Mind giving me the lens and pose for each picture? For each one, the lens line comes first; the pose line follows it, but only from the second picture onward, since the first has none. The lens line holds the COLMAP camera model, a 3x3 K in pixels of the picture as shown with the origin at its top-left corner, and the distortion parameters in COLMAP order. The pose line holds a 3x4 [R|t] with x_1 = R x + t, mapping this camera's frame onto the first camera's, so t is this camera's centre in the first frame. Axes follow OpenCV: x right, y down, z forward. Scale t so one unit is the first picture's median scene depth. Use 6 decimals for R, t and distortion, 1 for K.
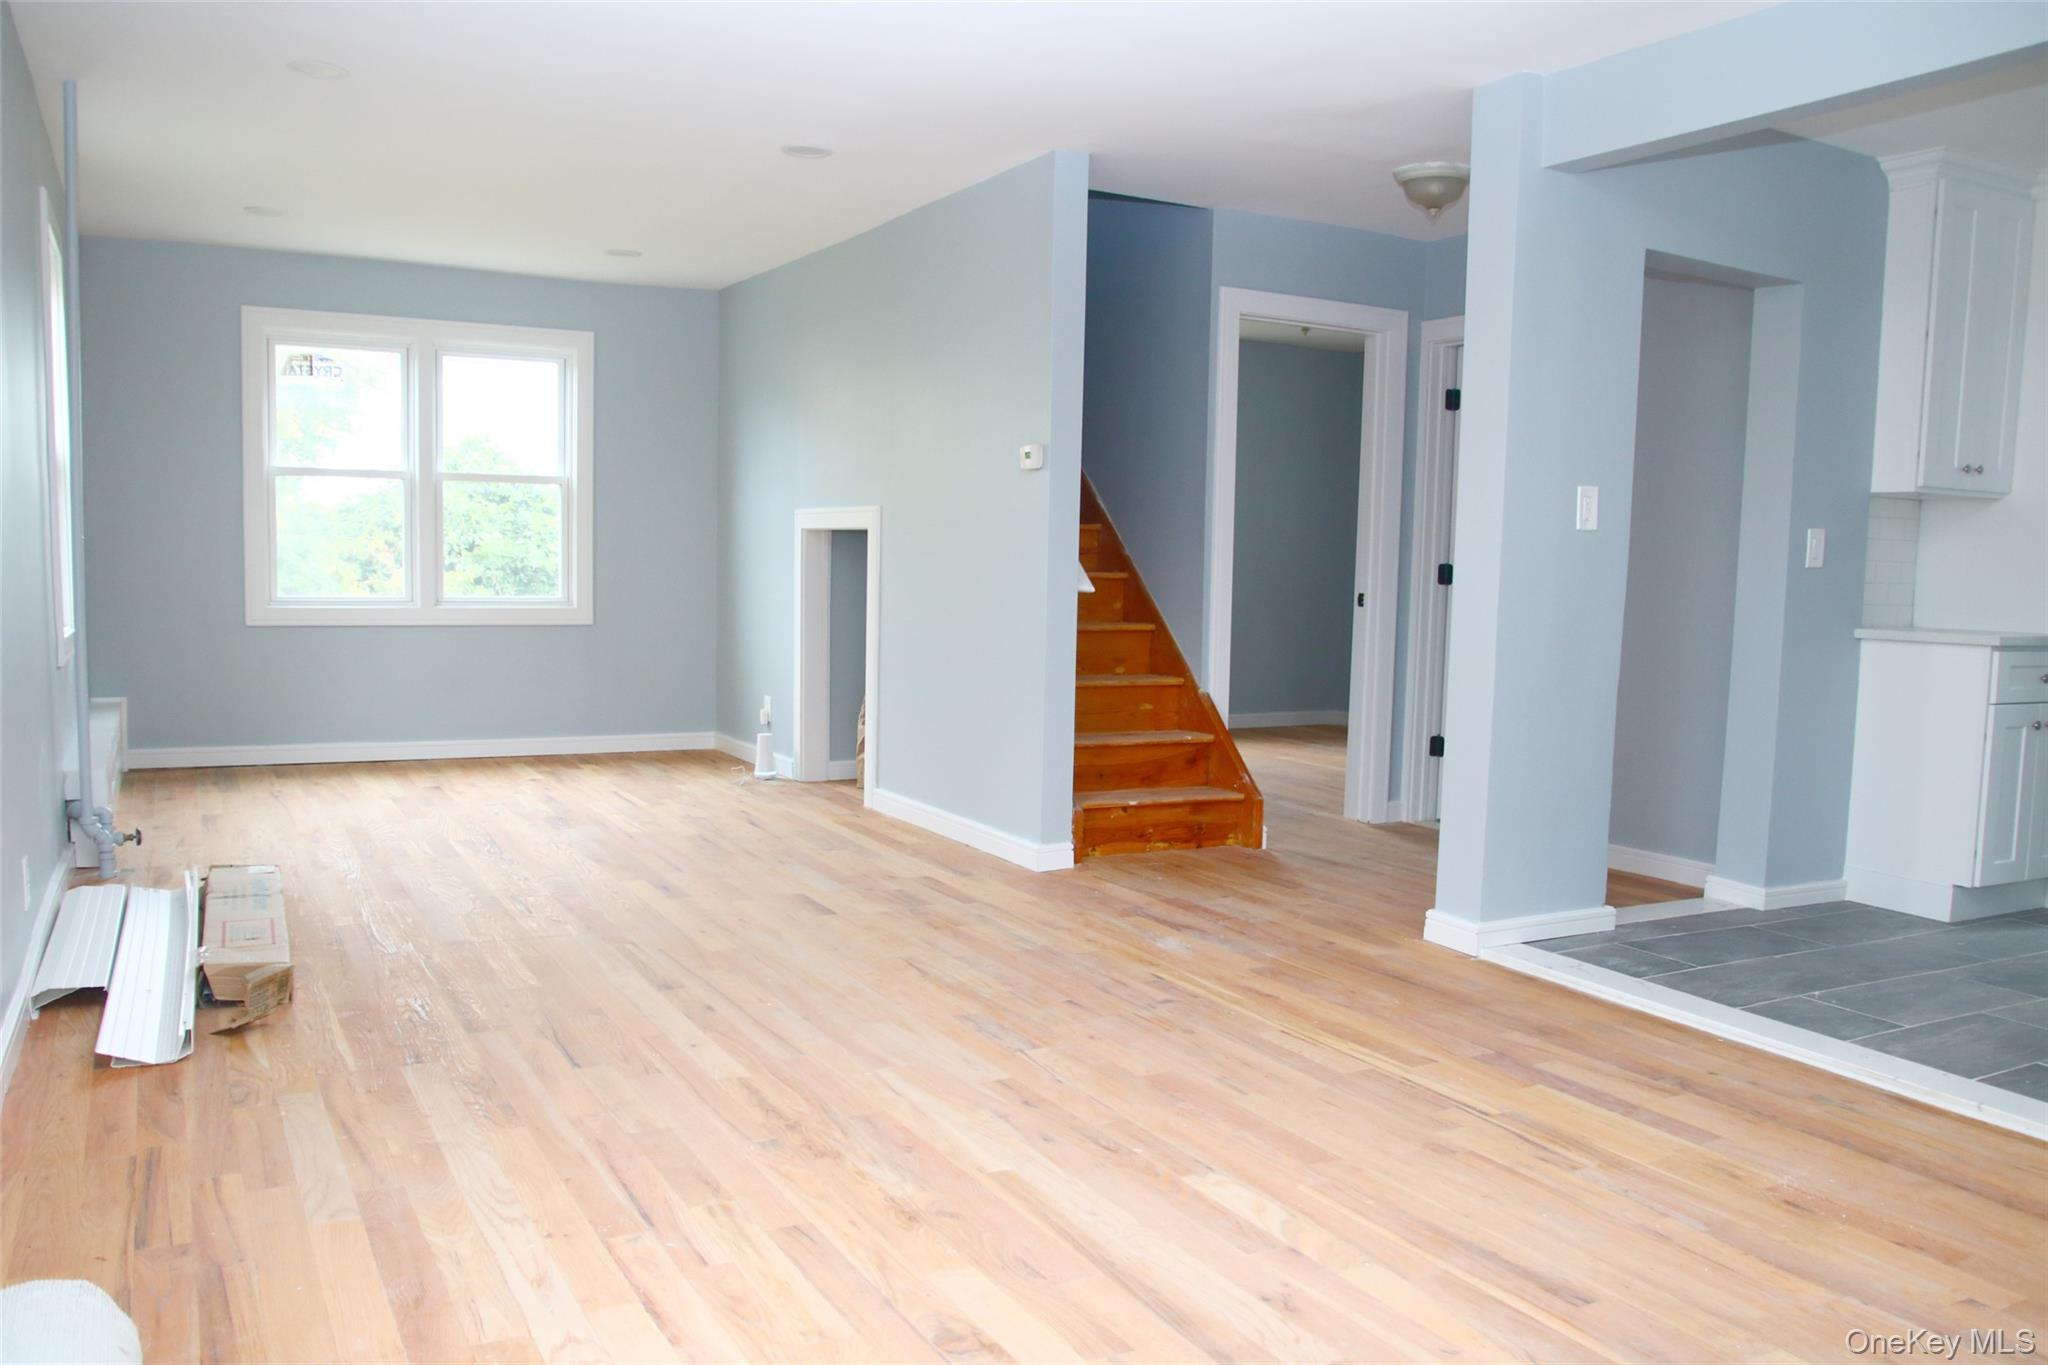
lens RADIAL K [[1640.0, 0, 979.1], [0, 1640.0, 738.0], [0, 0, 1]] dist [-0.089636, 0.058414]
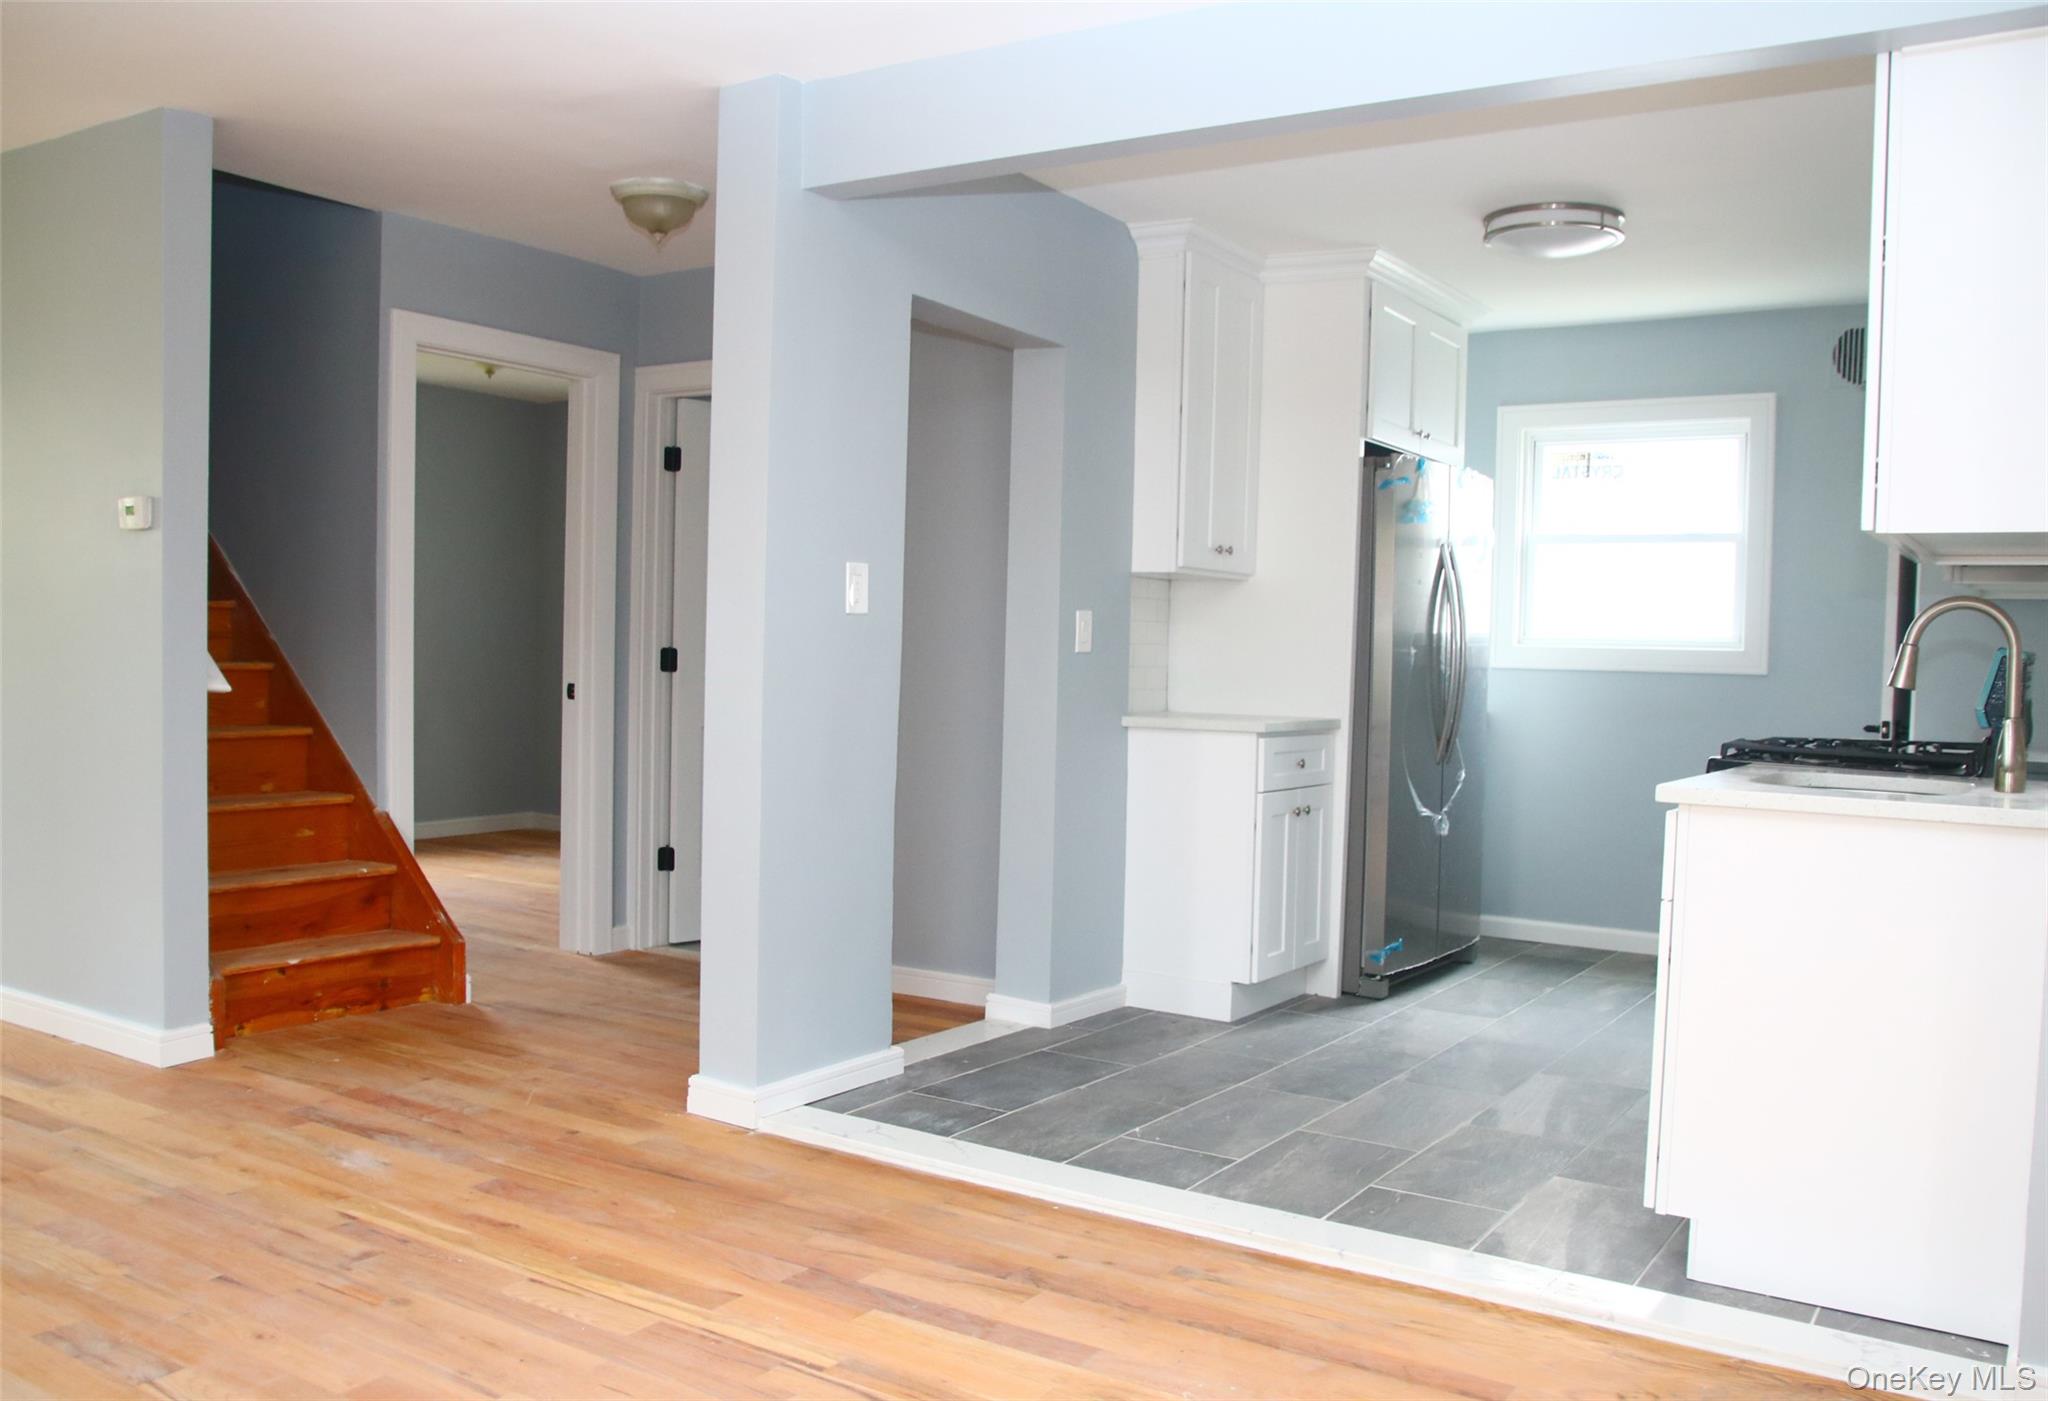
lens RADIAL K [[1661.1, 0, 1024.0], [0, 1661.1, 700.5], [0, 0, 1]] dist [-0.099005, 0.078413]
pose [[0.862225, -0.022692, 0.506018, 0.005819], [0.054160, 0.997399, -0.047558, -0.034592], [-0.503622, 0.068411, 0.861211, 0.193010]]
